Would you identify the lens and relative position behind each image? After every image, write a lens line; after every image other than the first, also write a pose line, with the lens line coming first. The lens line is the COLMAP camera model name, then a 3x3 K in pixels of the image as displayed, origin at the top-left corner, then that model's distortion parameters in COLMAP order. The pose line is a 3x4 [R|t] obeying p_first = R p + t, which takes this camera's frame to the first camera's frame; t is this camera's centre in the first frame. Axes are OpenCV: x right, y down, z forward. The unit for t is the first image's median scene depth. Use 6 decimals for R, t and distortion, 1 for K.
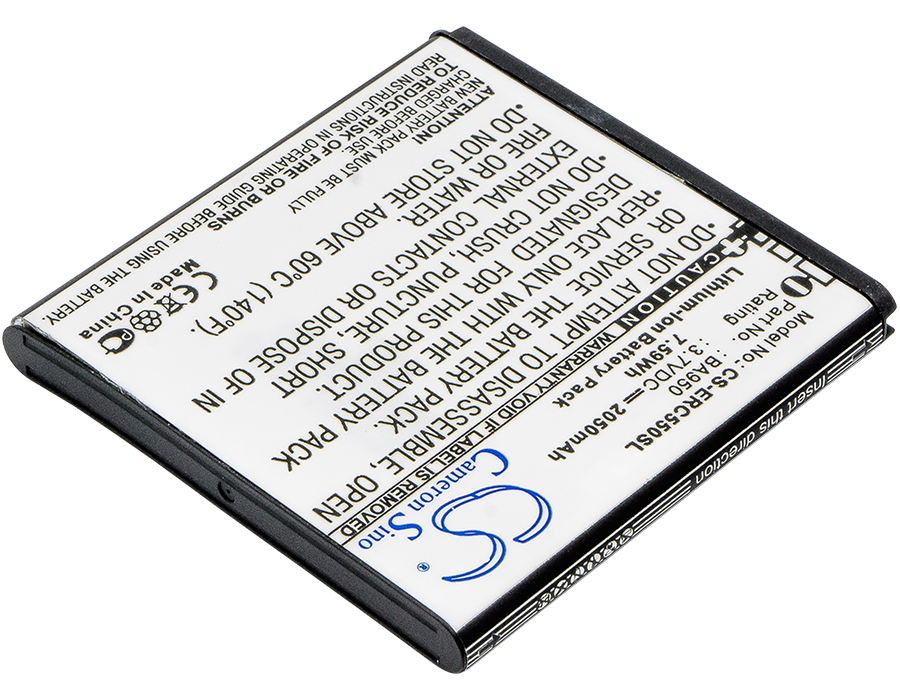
lens RADIAL K [[3870.7, 0, 481.0], [0, 3870.7, 350.8], [0, 0, 1]] dist [0.171235, 0.490562]
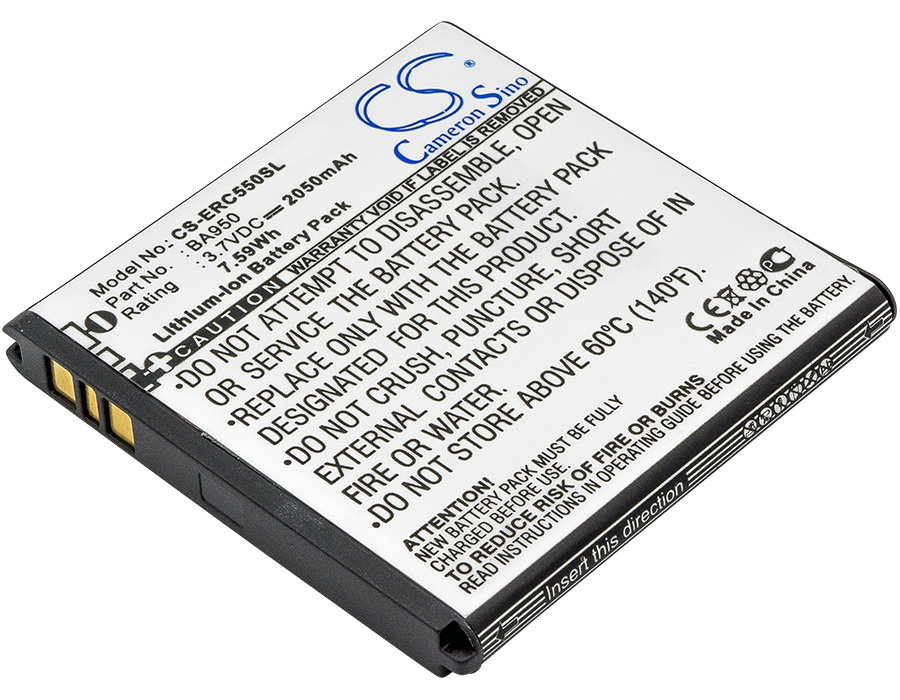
lens RADIAL K [[3870.7, 0, 481.0], [0, 3870.7, 350.8], [0, 0, 1]] dist [0.171235, 0.490562]
pose [[-0.999616, 0.025470, 0.010887, -0.026558], [0.011040, 0.005885, 0.999922, -1.011871], [0.025404, 0.999658, -0.006164, 1.019426]]
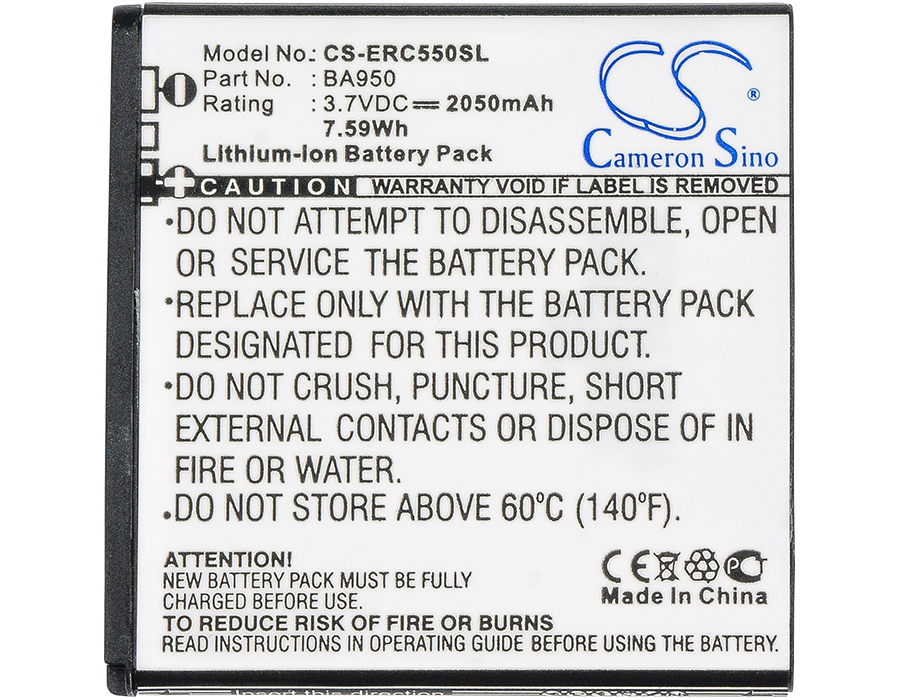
lens RADIAL K [[3870.7, 0, 481.0], [0, 3870.7, 350.8], [0, 0, 1]] dist [0.171235, 0.490562]
pose [[-0.692324, -0.719396, 0.056191, -0.064682], [0.515161, -0.438240, 0.736583, -0.687954], [-0.505269, 0.538902, 0.674009, 0.377518]]
